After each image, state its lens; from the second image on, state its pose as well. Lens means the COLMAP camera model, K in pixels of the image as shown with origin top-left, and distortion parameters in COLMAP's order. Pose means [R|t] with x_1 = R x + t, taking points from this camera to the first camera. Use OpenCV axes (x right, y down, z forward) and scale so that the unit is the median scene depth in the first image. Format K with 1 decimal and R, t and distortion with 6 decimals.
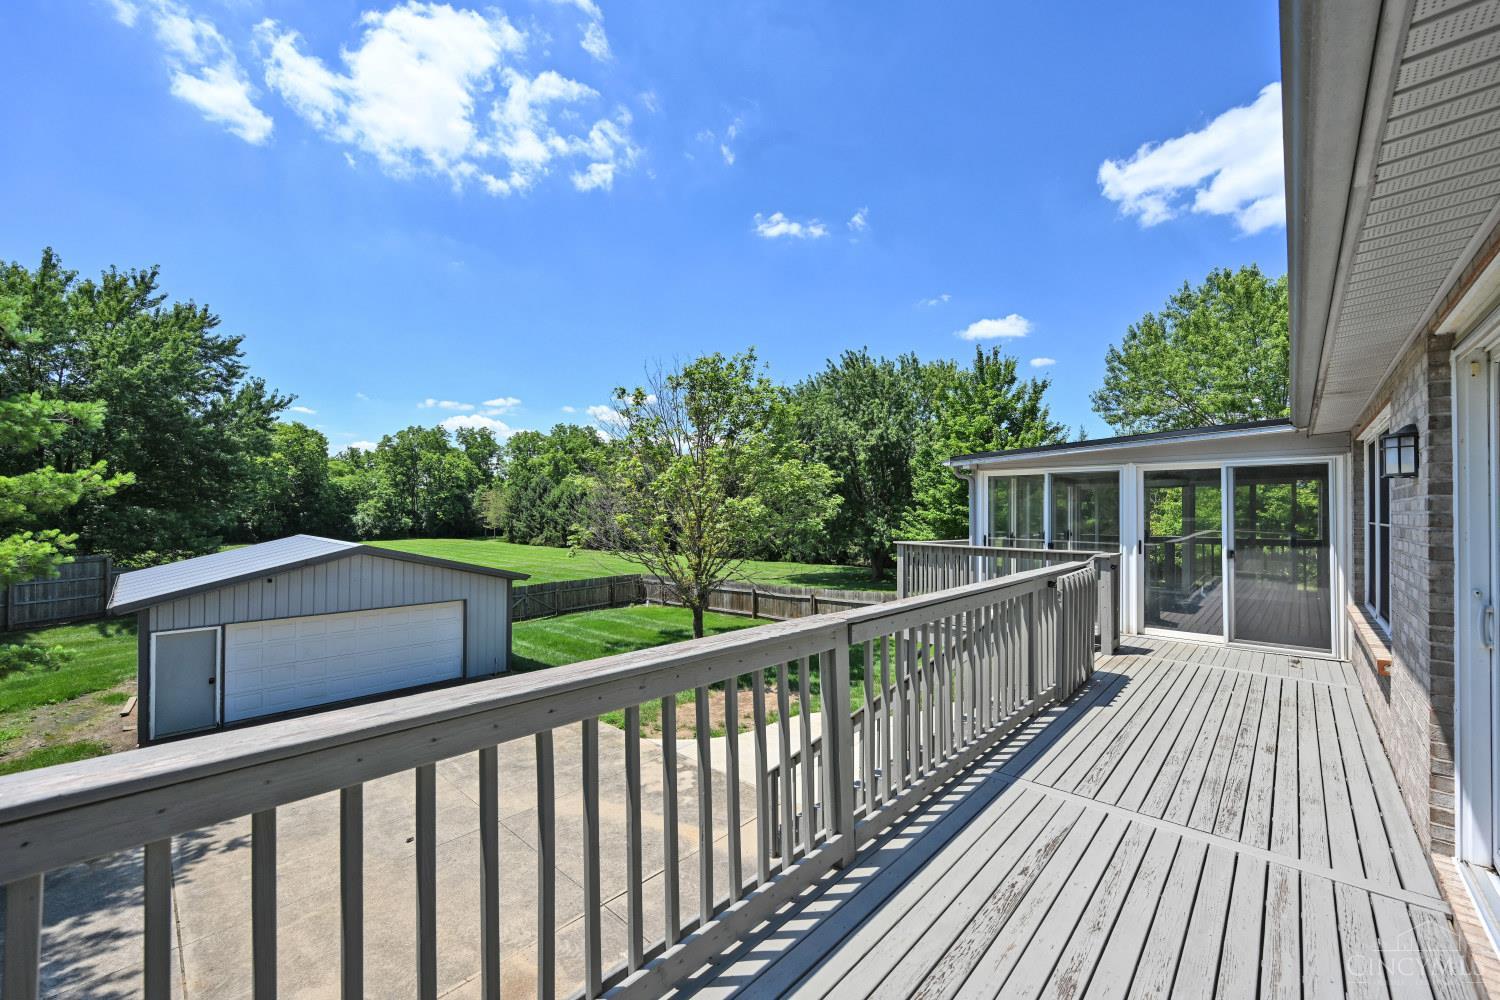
lens RADIAL K [[580.1, 0, 750.7], [0, 580.1, 510.5], [0, 0, 1]] dist [-0.001533, -0.000275]
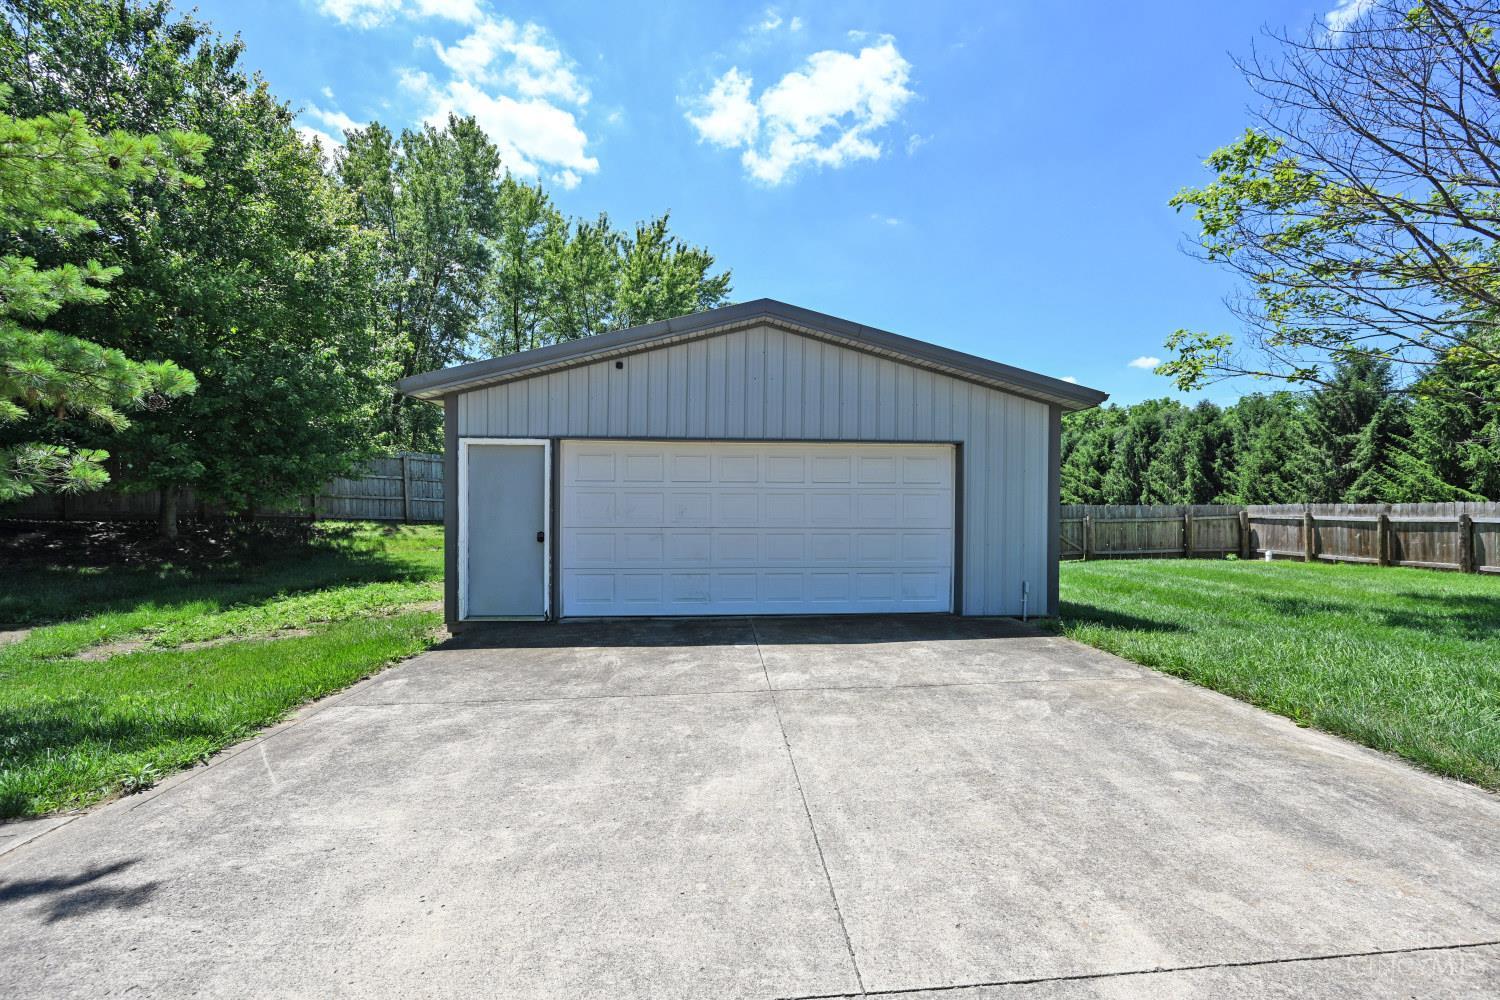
lens RADIAL K [[588.9, 0, 758.6], [0, 588.9, 501.5], [0, 0, 1]] dist [-0.012625, -0.000355]
pose [[0.739402, 0.007805, -0.673219, -0.163870], [-0.003239, 0.999962, 0.008036, 0.107646], [0.673257, -0.003762, 0.739399, 0.304384]]
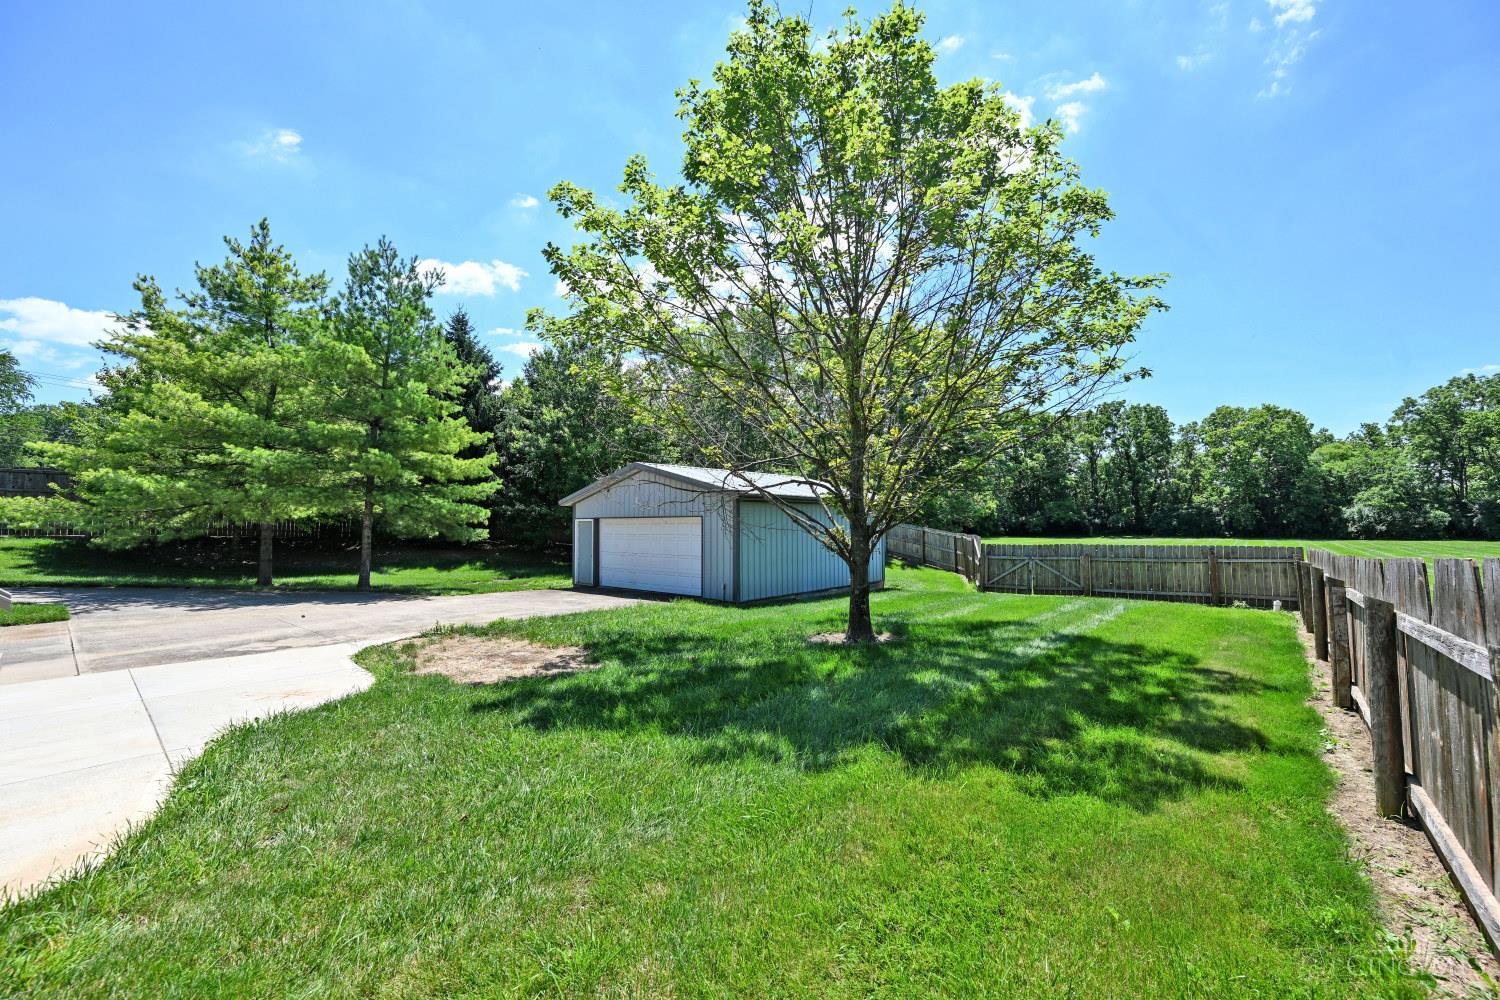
lens RADIAL K [[580.1, 0, 750.7], [0, 580.1, 510.5], [0, 0, 1]] dist [-0.001533, -0.000275]
pose [[0.036639, -0.023366, -0.999055, 0.262561], [0.006817, 0.999709, -0.023131, 0.092040], [0.999305, -0.005963, 0.036787, 0.573405]]
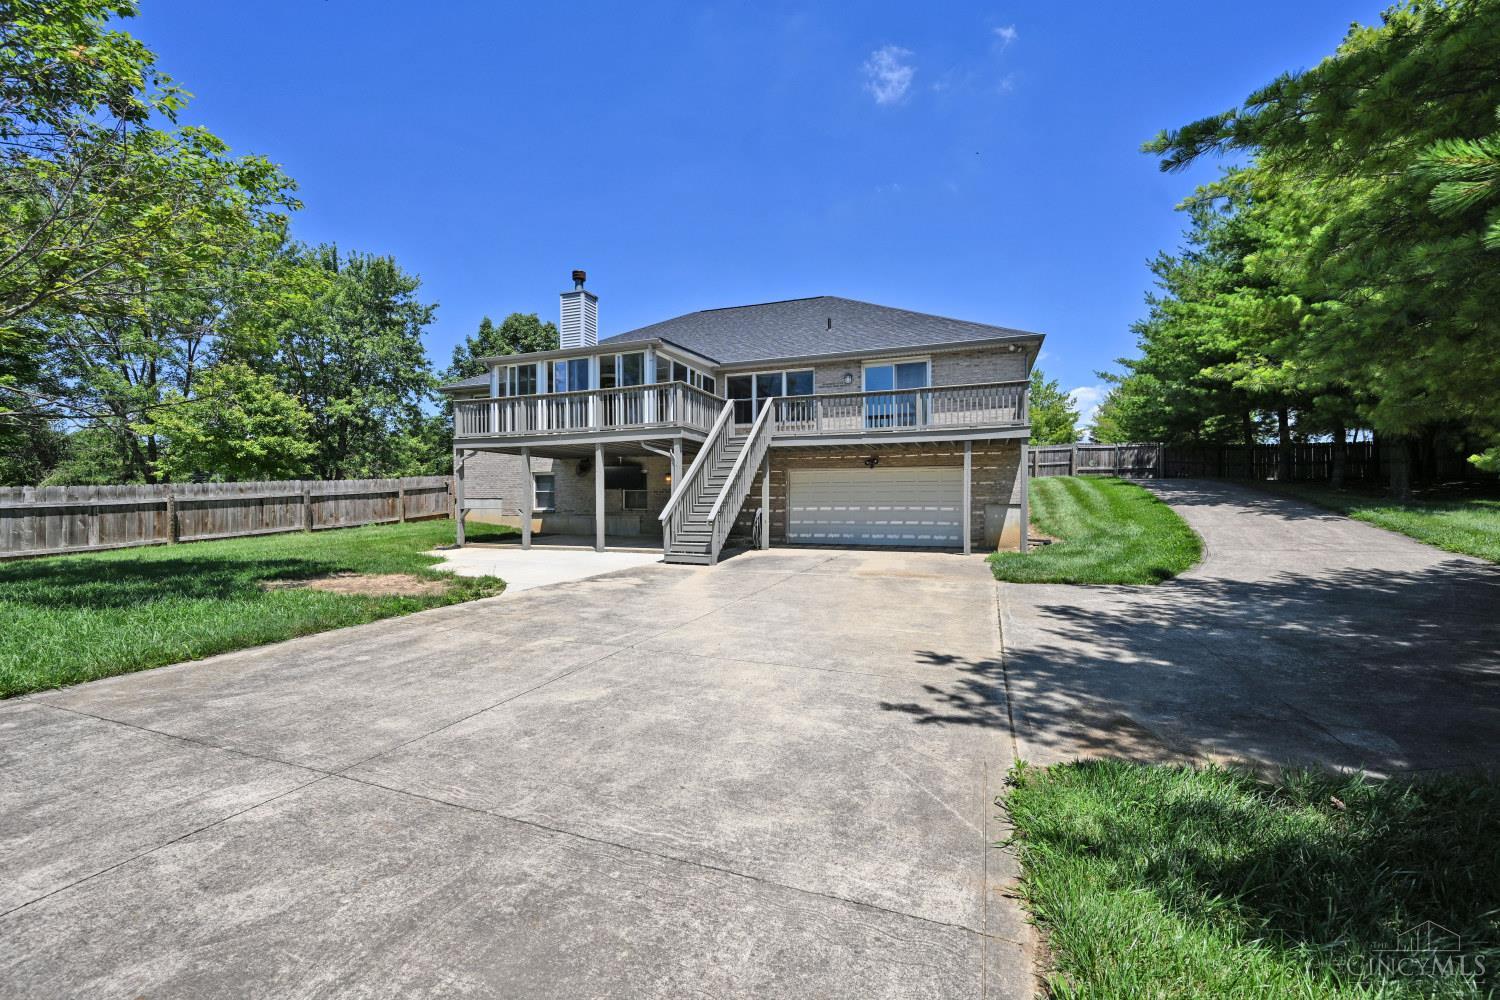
lens RADIAL K [[588.9, 0, 758.6], [0, 588.9, 501.5], [0, 0, 1]] dist [-0.012625, -0.000355]
pose [[-0.390855, 0.003412, 0.920446, -0.382001], [-0.003492, 0.999980, -0.005190, 0.109249], [-0.920446, -0.005243, -0.390836, 0.387071]]
